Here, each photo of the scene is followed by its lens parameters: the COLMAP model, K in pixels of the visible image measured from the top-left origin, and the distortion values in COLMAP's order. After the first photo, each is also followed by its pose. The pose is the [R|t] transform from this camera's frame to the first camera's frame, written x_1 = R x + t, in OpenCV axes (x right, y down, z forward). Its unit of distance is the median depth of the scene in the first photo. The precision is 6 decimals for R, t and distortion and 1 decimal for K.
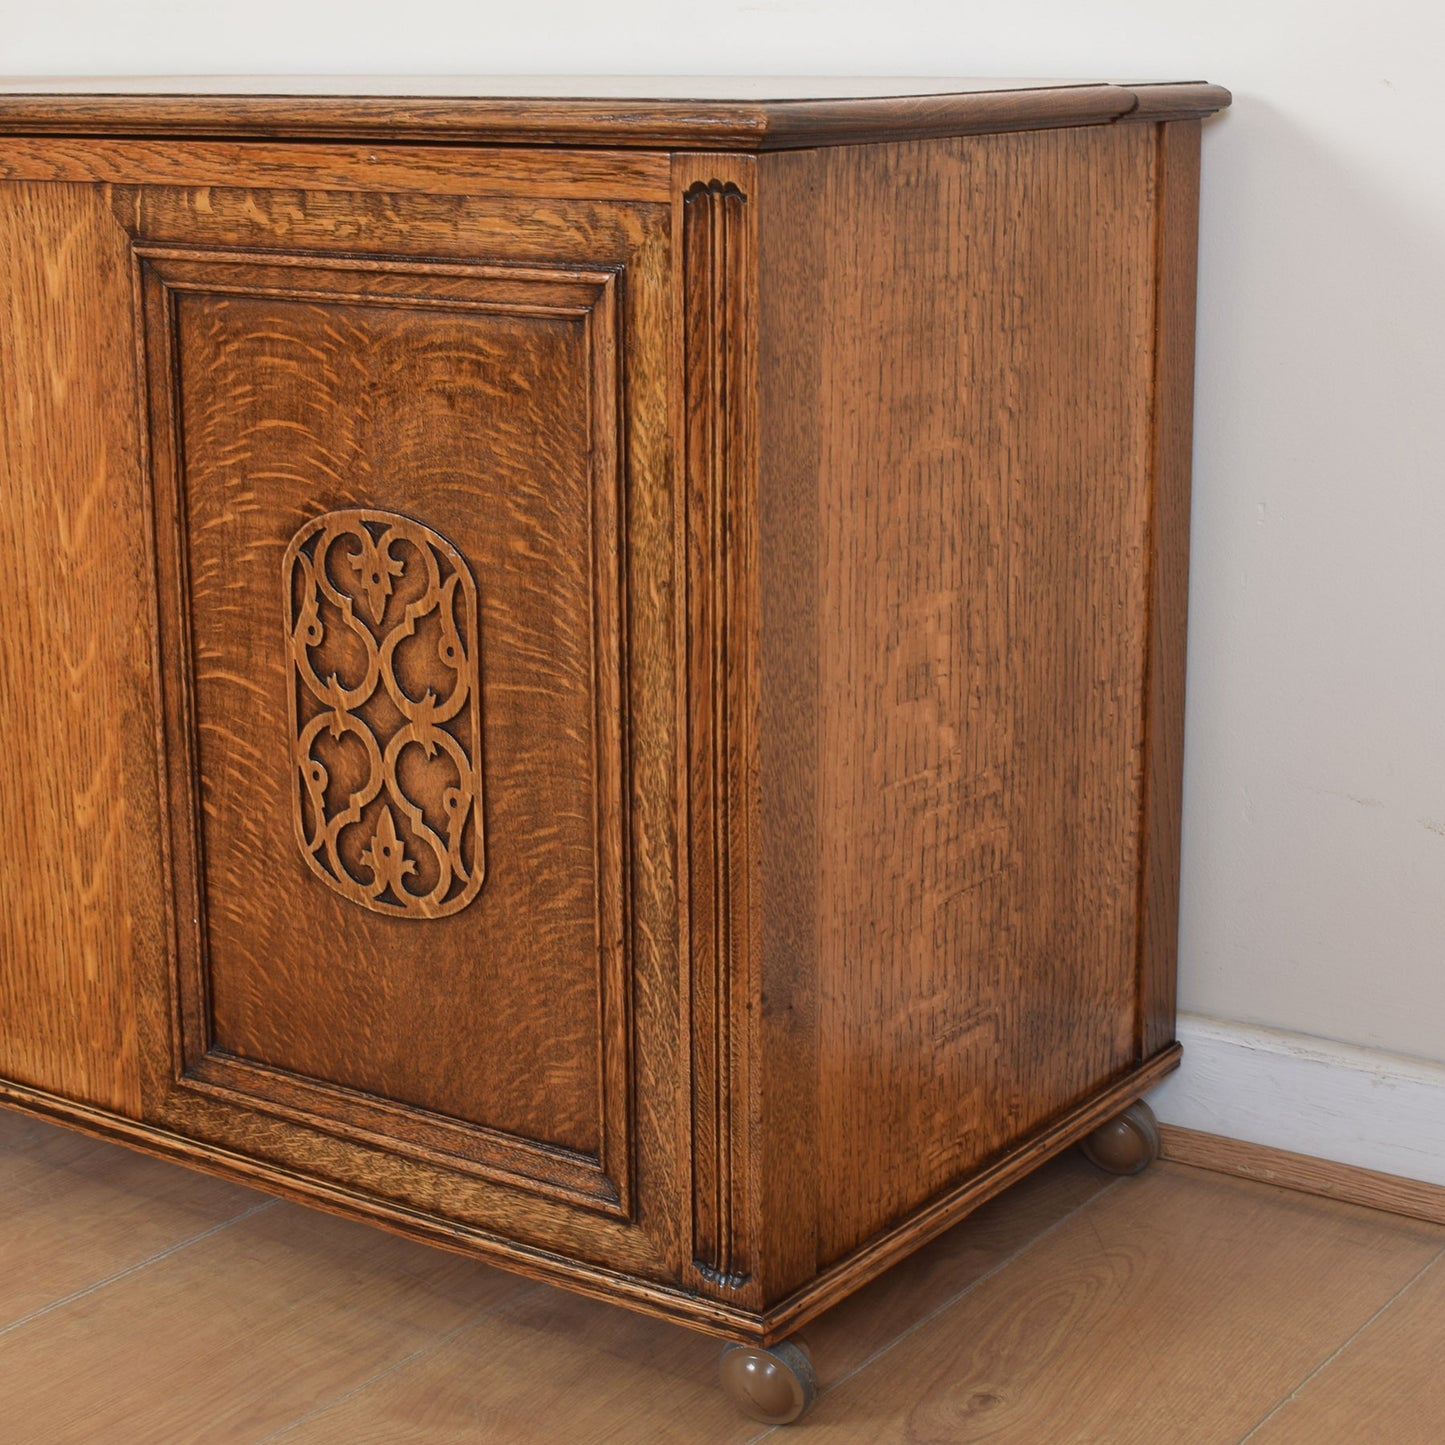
lens RADIAL K [[2829.9, 0, 737.3], [0, 2829.9, 712.5], [0, 0, 1]] dist [-0.092959, 0.000000]
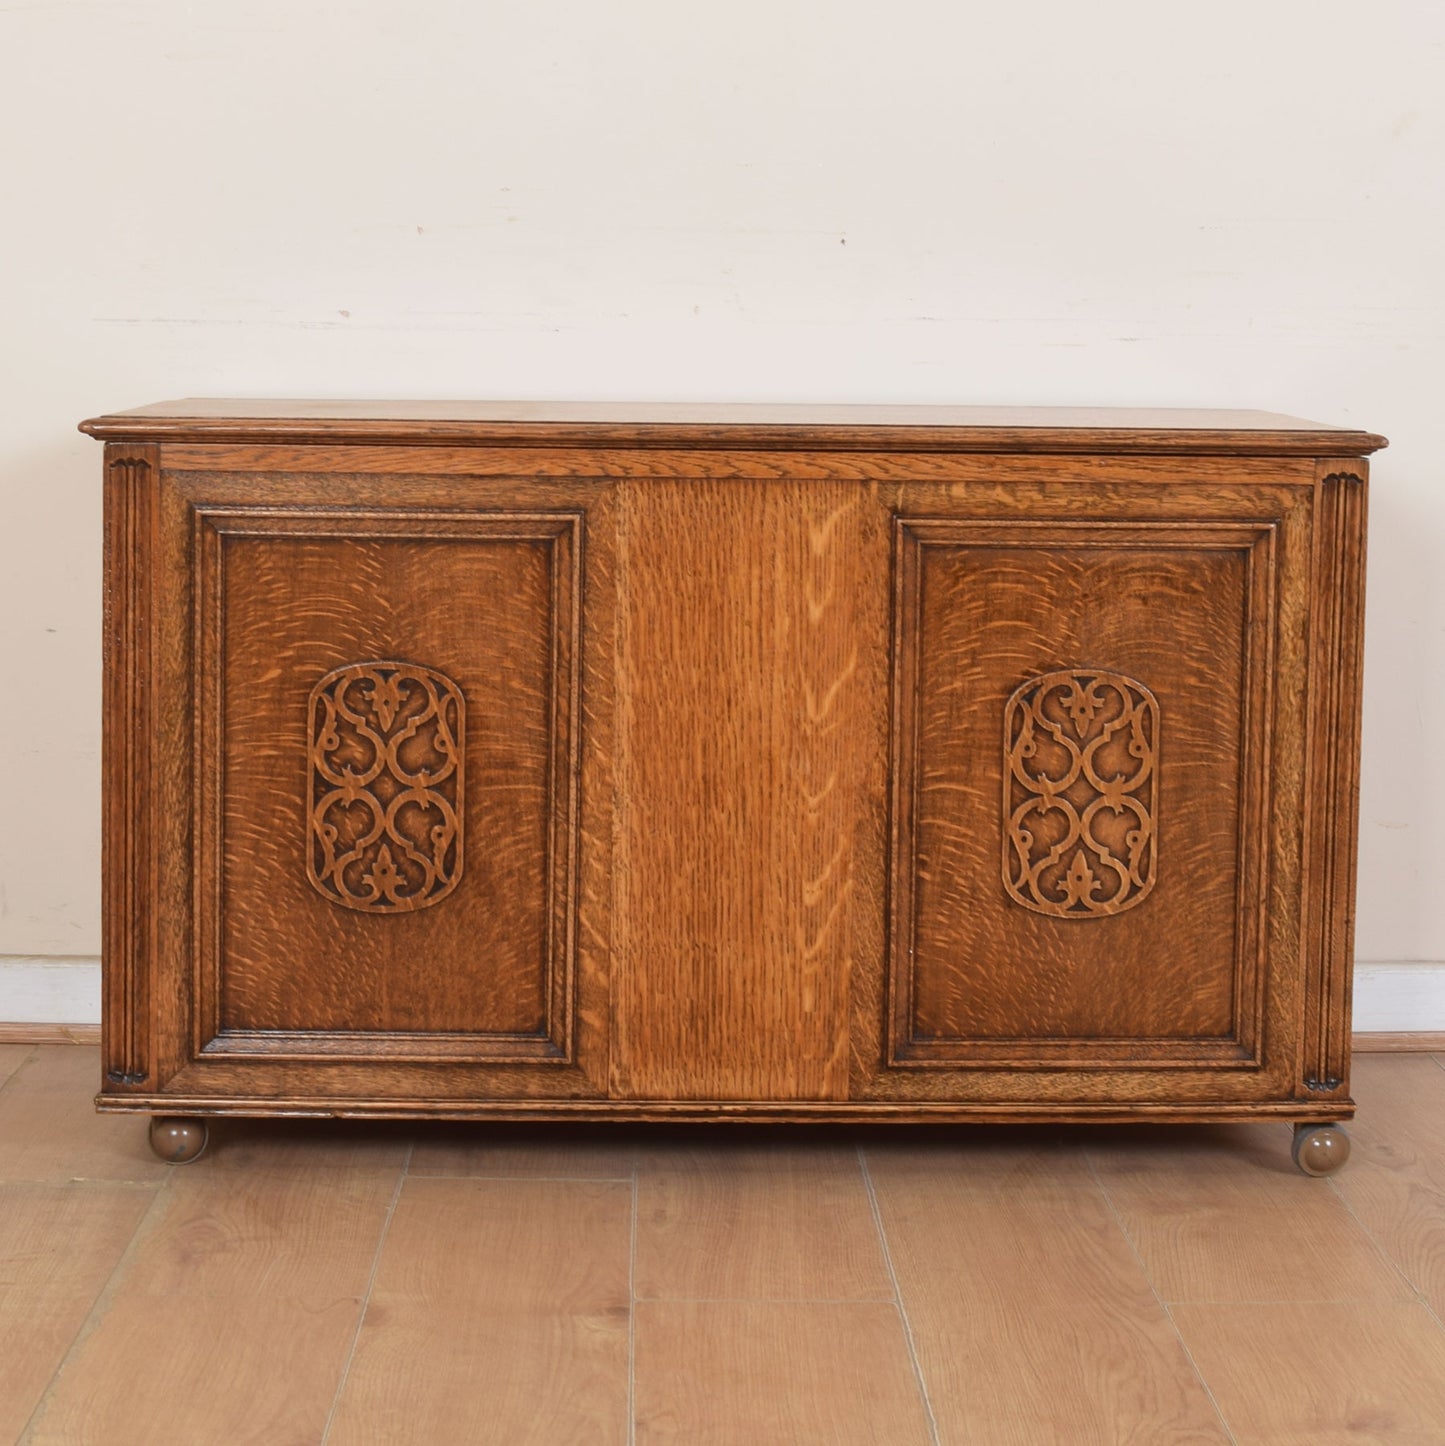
lens RADIAL K [[2831.9, 0, 730.8], [0, 2831.9, 505.8], [0, 0, 1]] dist [-0.092959, 0.000000]
pose [[0.799256, -0.025759, 0.600439, -1.287705], [0.127248, 0.983683, -0.127181, 0.019509], [-0.587366, 0.178055, 0.789492, -0.219498]]
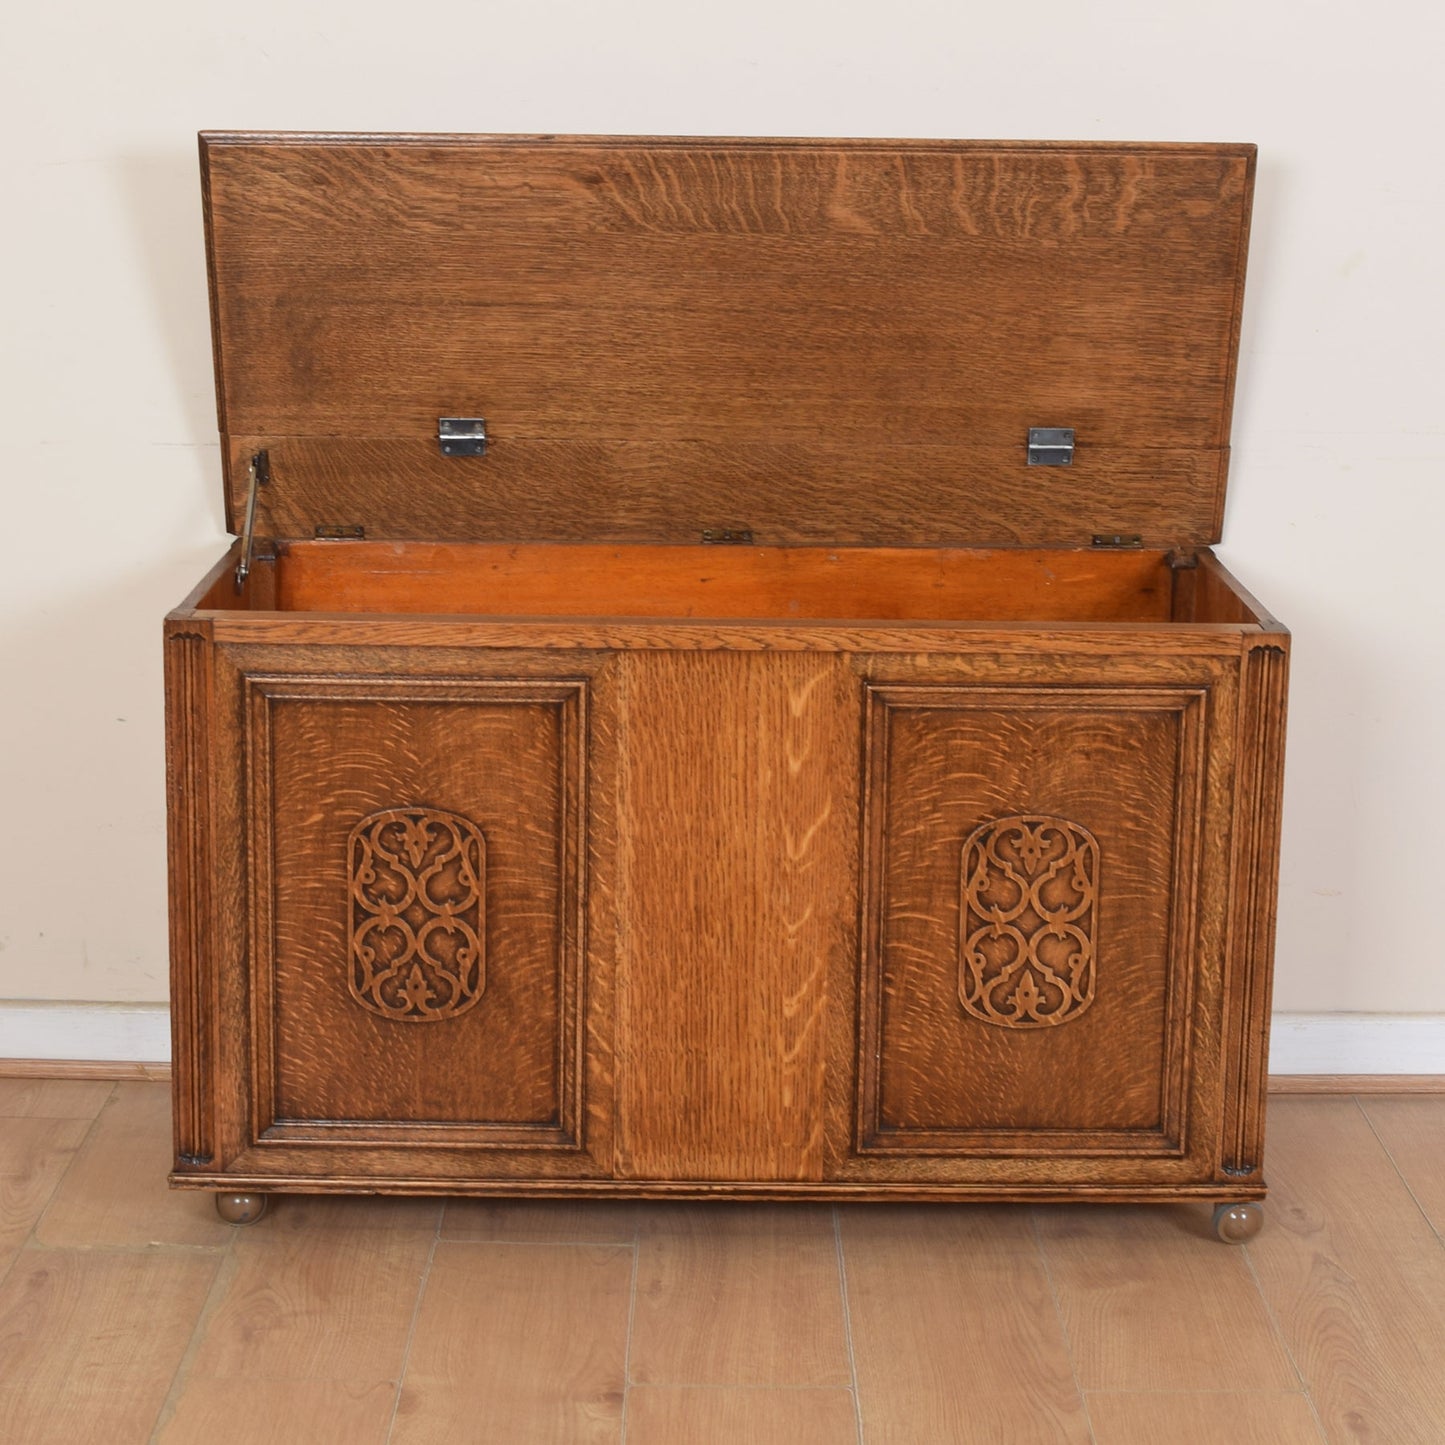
lens RADIAL K [[2829.9, 0, 733.6], [0, 2829.9, 555.3], [0, 0, 1]] dist [-0.092959, 0.000000]
pose [[0.813131, -0.088949, 0.575244, -1.349975], [0.122910, 0.992210, -0.020314, -0.228181], [-0.568956, 0.087221, 0.817729, -0.446360]]
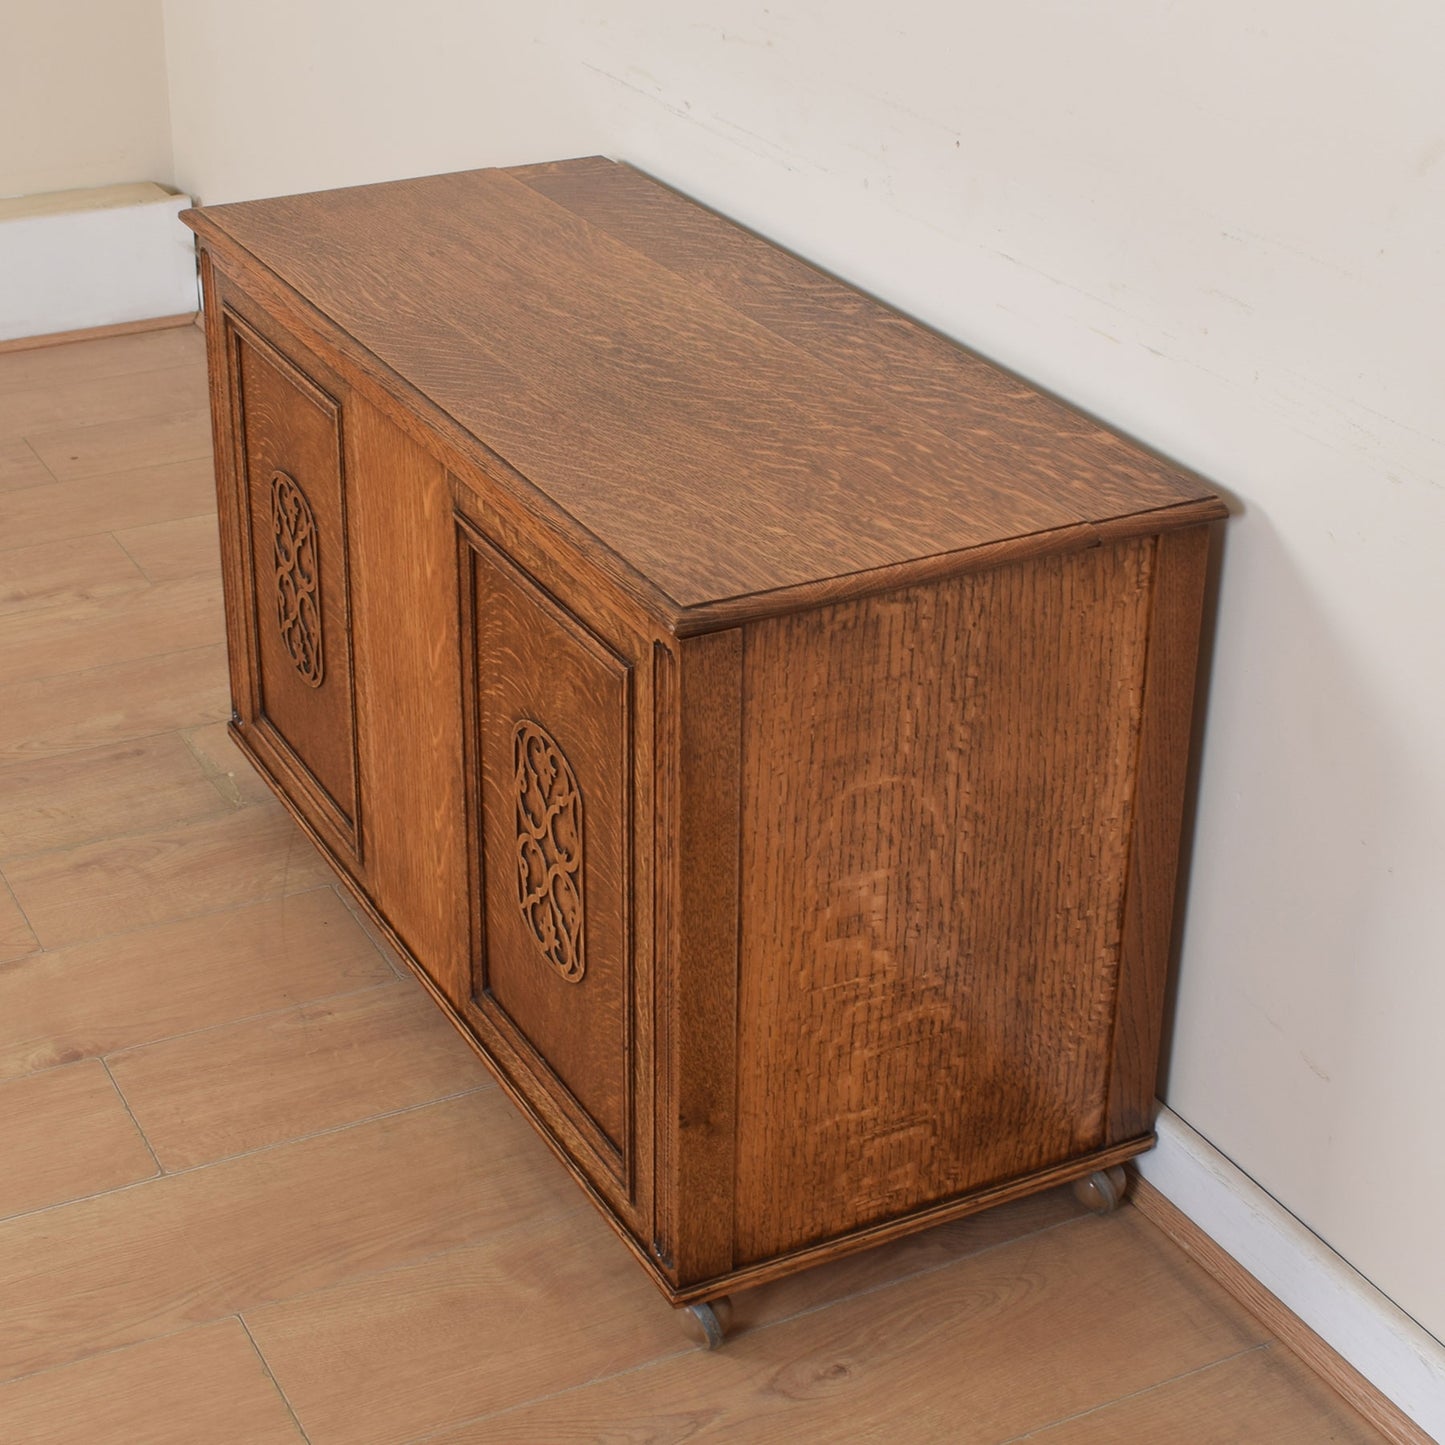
lens RADIAL K [[2648.6, 0, 639.2], [0, 2648.6, 706.8], [0, 0, 1]] dist [-0.094622, 0.000000]
pose [[0.878913, 0.218412, -0.424037, 0.520779], [-0.116495, 0.960373, 0.253204, -0.451718], [0.462537, -0.173146, 0.869529, -0.229398]]
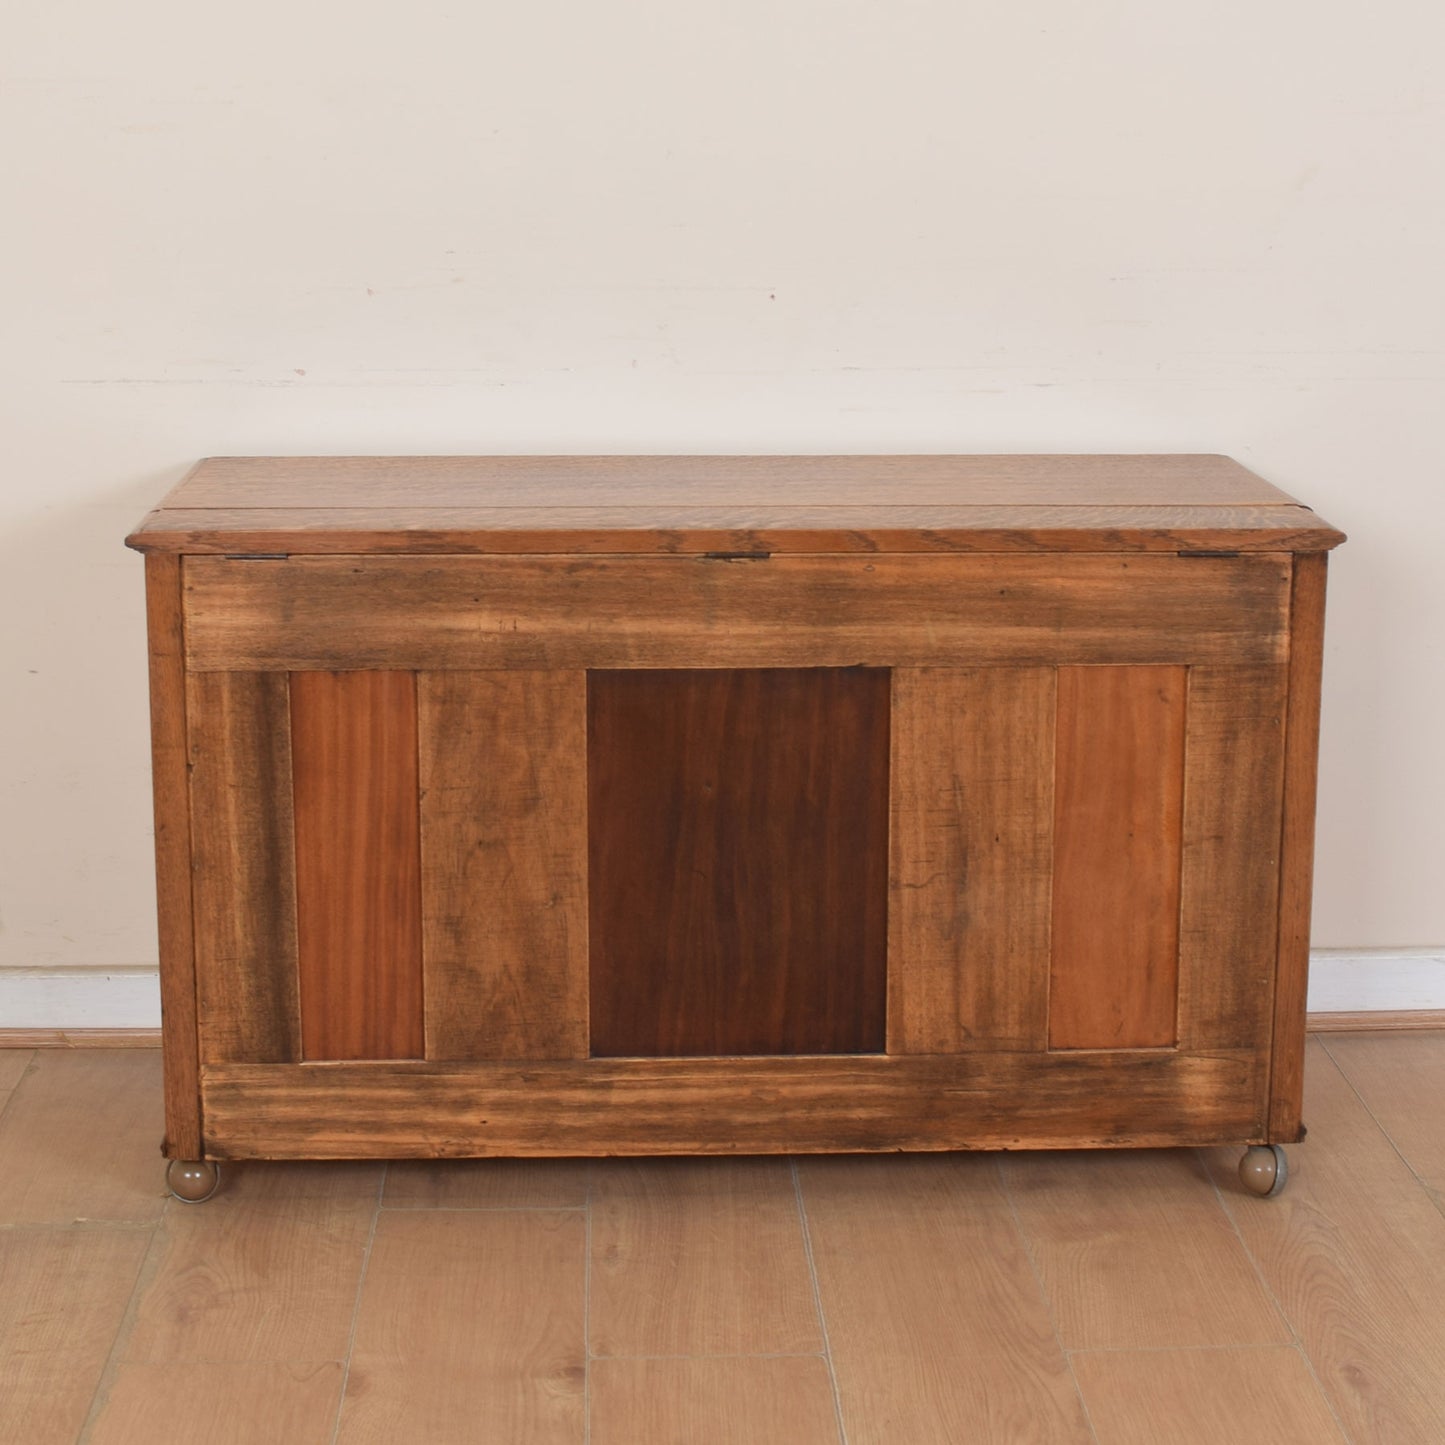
lens RADIAL K [[2725.7, 0, 732.4], [0, 2725.7, 541.5], [0, 0, 1]] dist [-0.087716, 0.000000]
pose [[0.786978, -0.105803, 0.607841, -1.294925], [0.140059, 0.990102, -0.008995, -0.209514], [-0.600873, 0.092213, 0.794008, -0.295735]]
